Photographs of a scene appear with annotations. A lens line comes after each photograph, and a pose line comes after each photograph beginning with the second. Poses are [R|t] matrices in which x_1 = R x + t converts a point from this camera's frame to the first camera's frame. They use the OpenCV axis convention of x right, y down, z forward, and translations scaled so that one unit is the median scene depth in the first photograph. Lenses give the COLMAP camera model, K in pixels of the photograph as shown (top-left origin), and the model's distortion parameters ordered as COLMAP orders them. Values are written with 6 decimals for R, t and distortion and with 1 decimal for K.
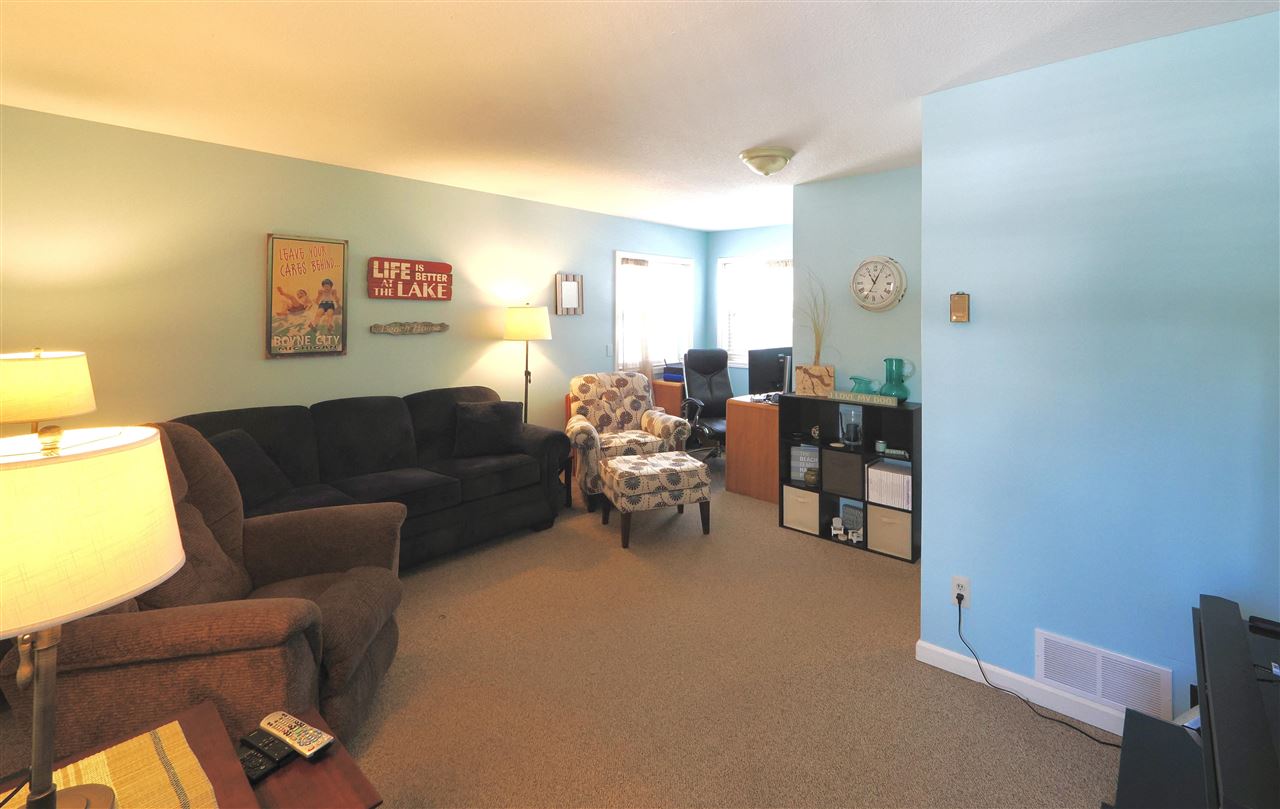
lens RADIAL K [[581.3, 0, 670.9], [0, 581.3, 305.5], [0, 0, 1]] dist [0.016660, 0.000034]
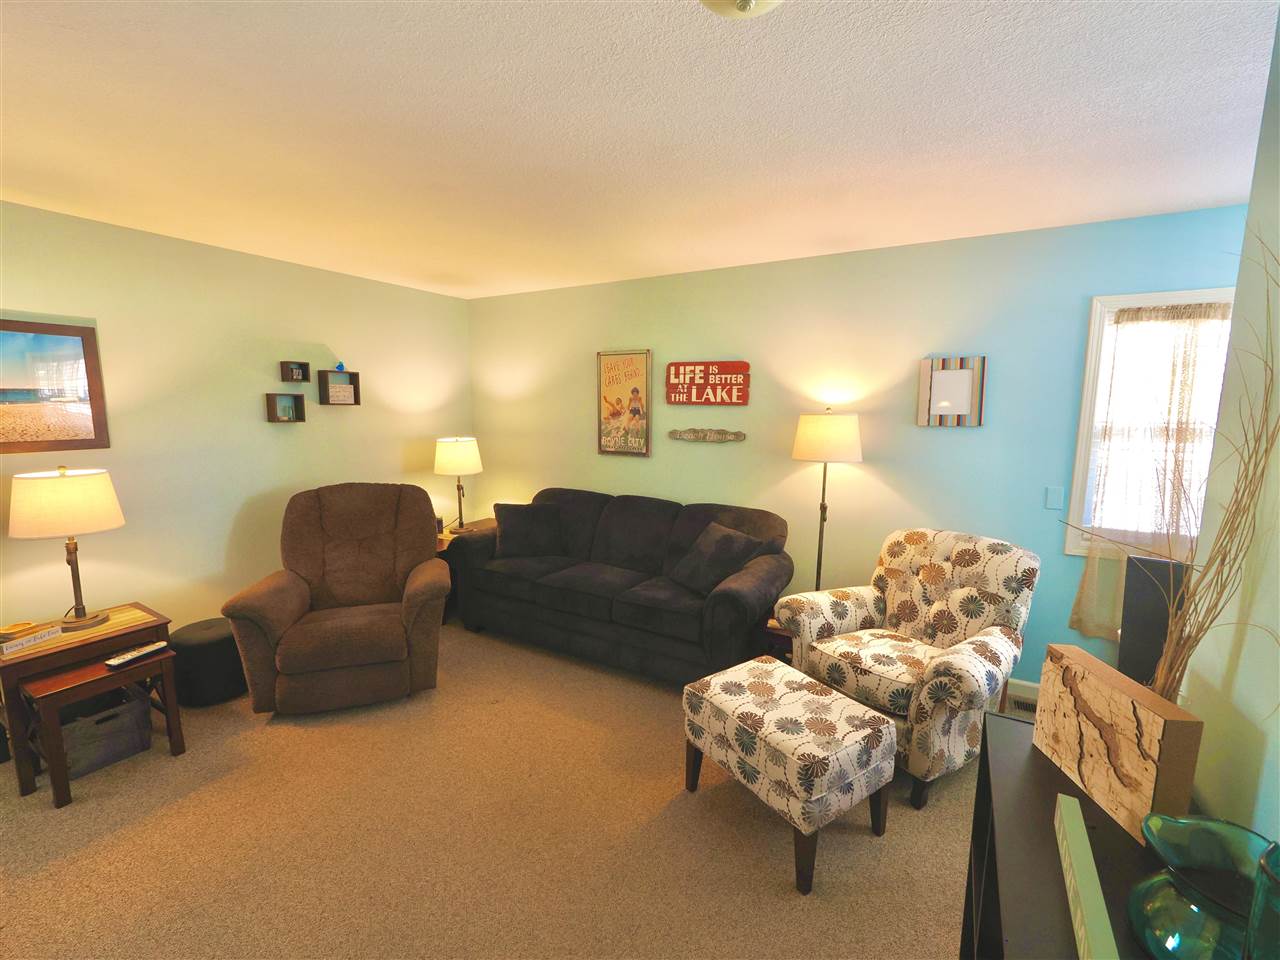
lens RADIAL K [[543.0, 0, 647.5], [0, 543.0, 480.8], [0, 0, 1]] dist [-0.009769, -0.000362]
pose [[0.180893, 0.129131, -0.974989, 0.407404], [0.004921, 0.991212, 0.132193, -0.004972], [0.983491, -0.028710, 0.178668, 0.761316]]
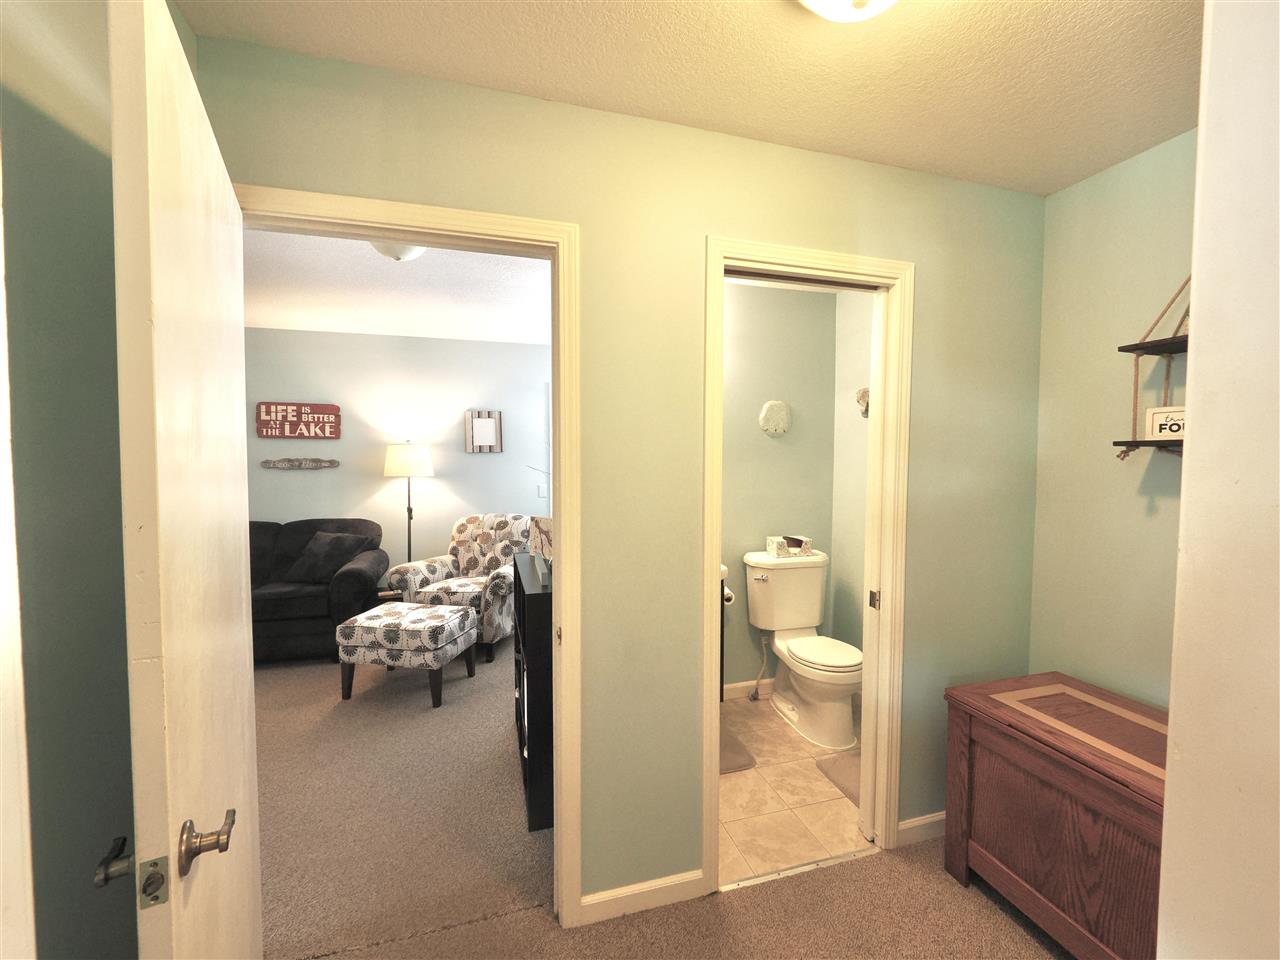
lens RADIAL K [[543.0, 0, 647.5], [0, 543.0, 480.8], [0, 0, 1]] dist [-0.009769, -0.000362]
pose [[0.836957, 0.020223, -0.546896, 0.702087], [0.008593, 0.998708, 0.050082, 0.025580], [0.547202, -0.046616, 0.835702, 0.498394]]
